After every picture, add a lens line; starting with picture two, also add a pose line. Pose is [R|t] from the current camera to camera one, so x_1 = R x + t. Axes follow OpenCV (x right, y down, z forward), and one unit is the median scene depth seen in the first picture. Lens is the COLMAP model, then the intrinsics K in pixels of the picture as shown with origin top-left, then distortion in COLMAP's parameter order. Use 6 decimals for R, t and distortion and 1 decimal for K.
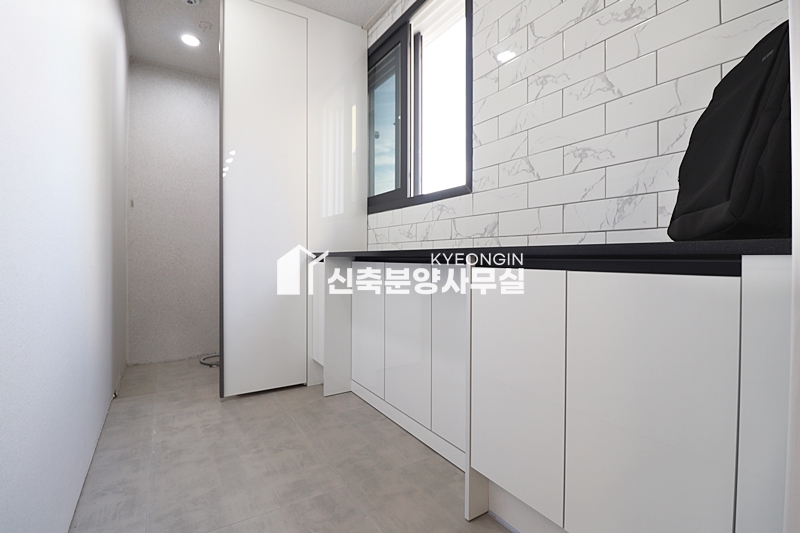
lens RADIAL K [[374.4, 0, 398.3], [0, 374.4, 259.7], [0, 0, 1]] dist [-0.008793, -0.003493]
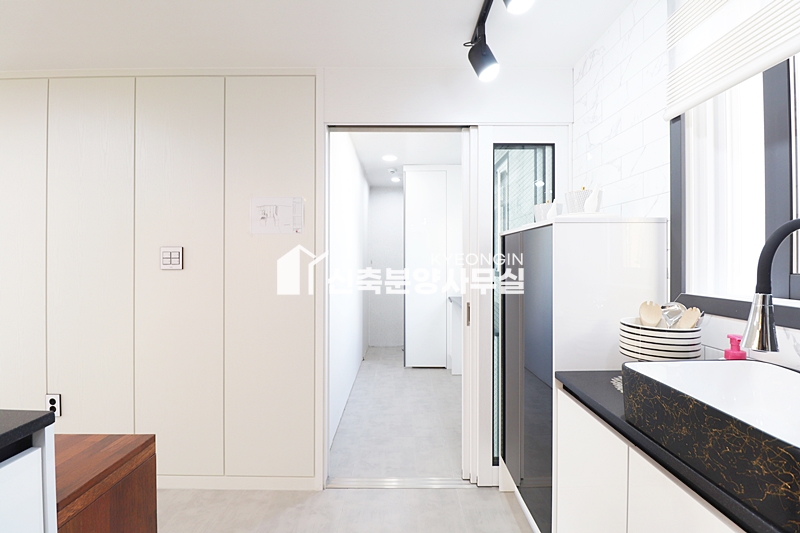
lens RADIAL K [[374.4, 0, 397.7], [0, 374.4, 265.0], [0, 0, 1]] dist [-0.008793, -0.003493]
pose [[0.838865, 0.000598, -0.544339, 0.628393], [0.001377, 0.999994, 0.003220, -0.202955], [0.544337, -0.003450, 0.838859, -0.767587]]
